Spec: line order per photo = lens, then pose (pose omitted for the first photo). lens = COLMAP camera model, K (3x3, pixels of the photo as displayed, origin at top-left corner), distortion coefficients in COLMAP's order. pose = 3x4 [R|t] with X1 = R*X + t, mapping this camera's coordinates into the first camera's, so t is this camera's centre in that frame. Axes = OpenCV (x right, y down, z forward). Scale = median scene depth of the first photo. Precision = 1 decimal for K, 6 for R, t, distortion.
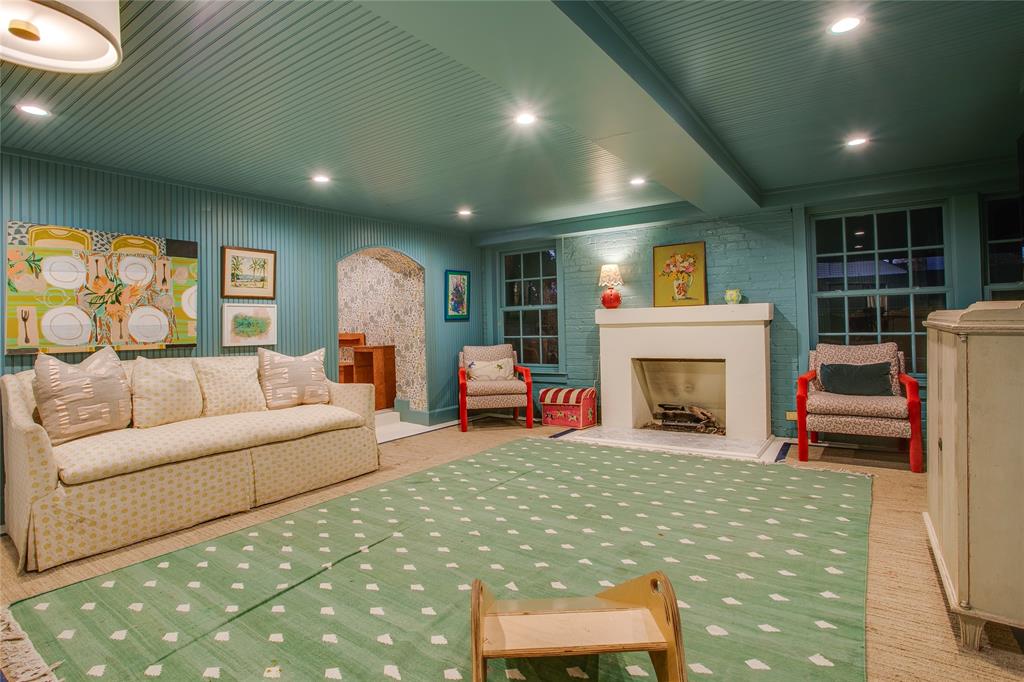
lens RADIAL K [[508.8, 0, 516.8], [0, 508.8, 334.5], [0, 0, 1]] dist [-0.052778, 0.000936]
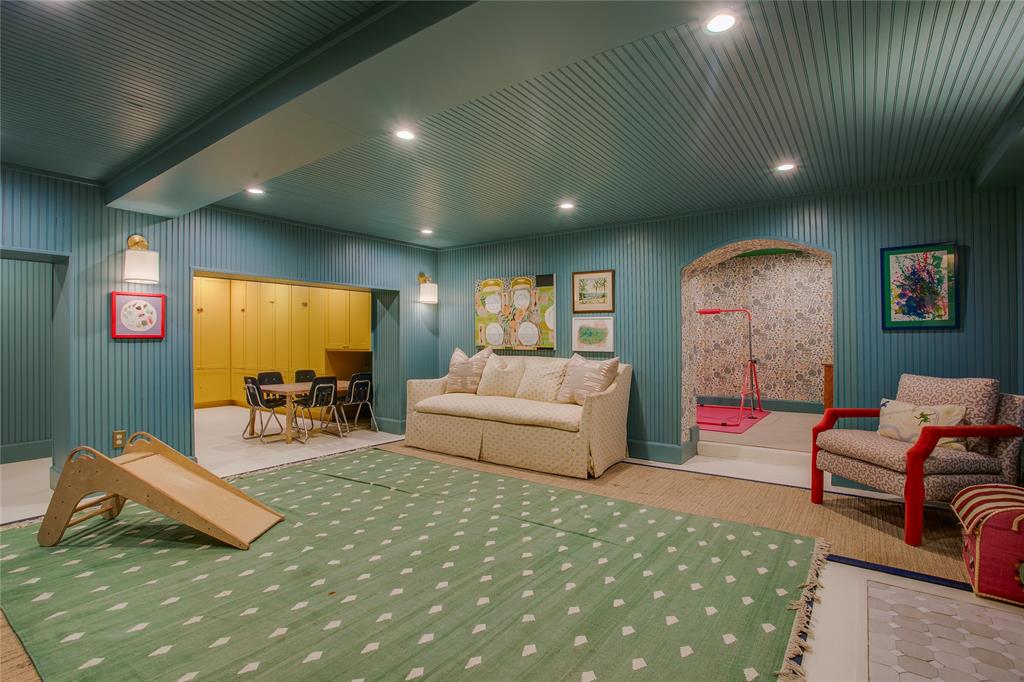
lens RADIAL K [[508.8, 0, 516.8], [0, 508.8, 334.5], [0, 0, 1]] dist [-0.052778, 0.000936]
pose [[-0.019886, 0.000956, -0.999802, 0.818182], [-0.028571, 0.999591, 0.001524, -0.018542], [0.999394, 0.028596, -0.019851, 0.989179]]
